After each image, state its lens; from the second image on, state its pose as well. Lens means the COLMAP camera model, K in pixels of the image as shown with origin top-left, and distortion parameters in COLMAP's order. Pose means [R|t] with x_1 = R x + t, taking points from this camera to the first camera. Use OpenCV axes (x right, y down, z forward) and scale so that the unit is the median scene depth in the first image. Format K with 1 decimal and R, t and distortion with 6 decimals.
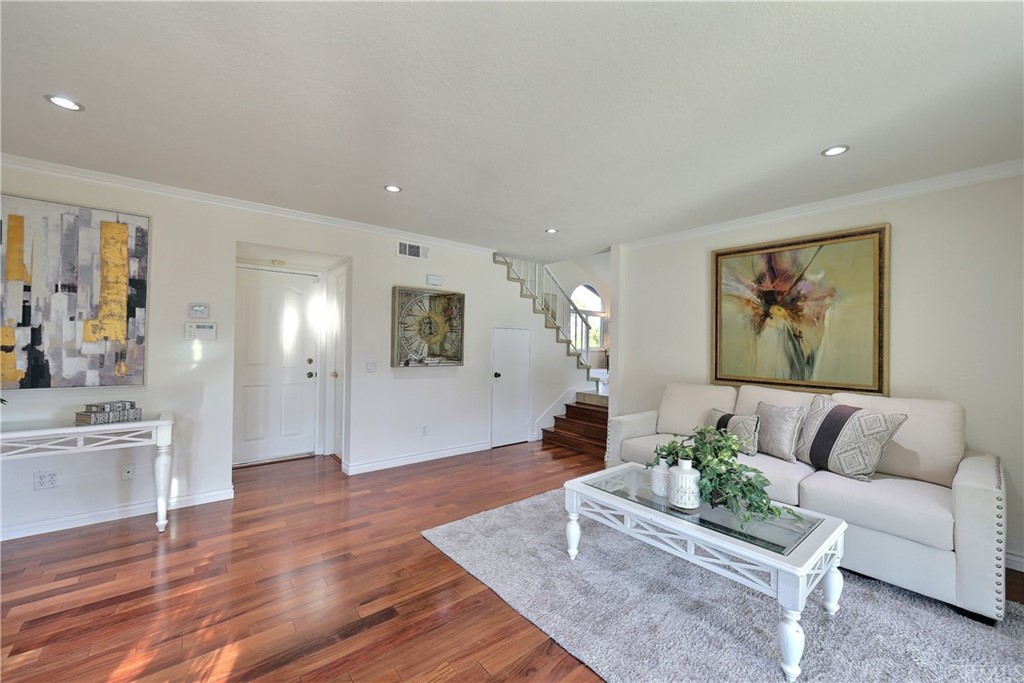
lens RADIAL K [[410.2, 0, 509.5], [0, 410.2, 341.8], [0, 0, 1]] dist [-0.001964, -0.000263]
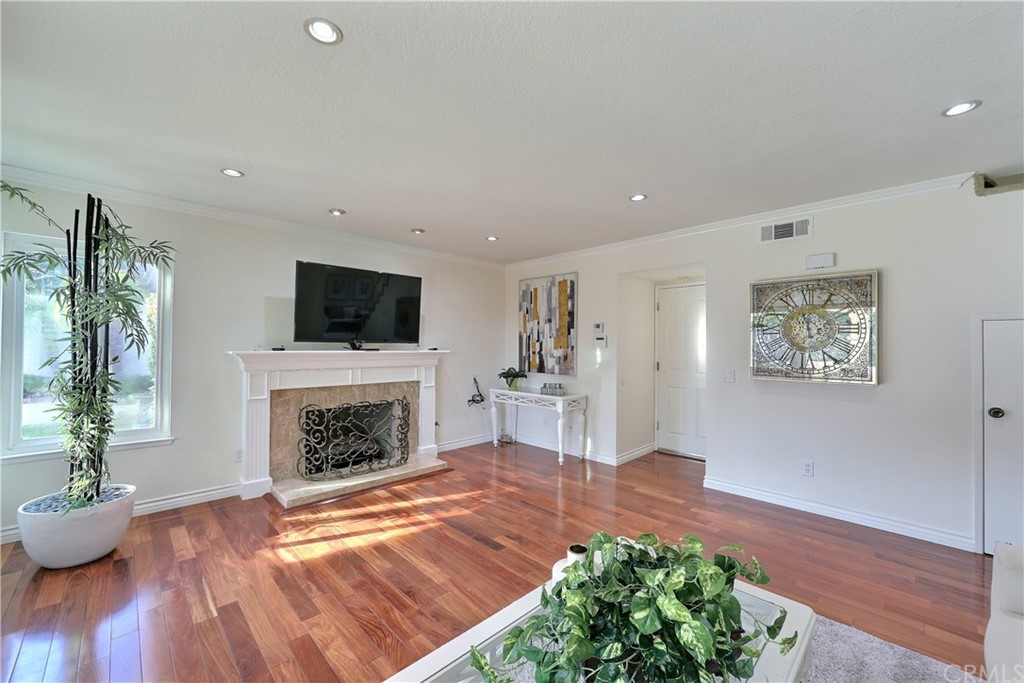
lens RADIAL K [[410.2, 0, 509.5], [0, 410.2, 341.8], [0, 0, 1]] dist [-0.001964, -0.000263]
pose [[0.076118, -0.023873, -0.996813, 0.734662], [0.000772, 0.999714, -0.023884, 0.009114], [0.997099, 0.001048, 0.076115, 0.632466]]
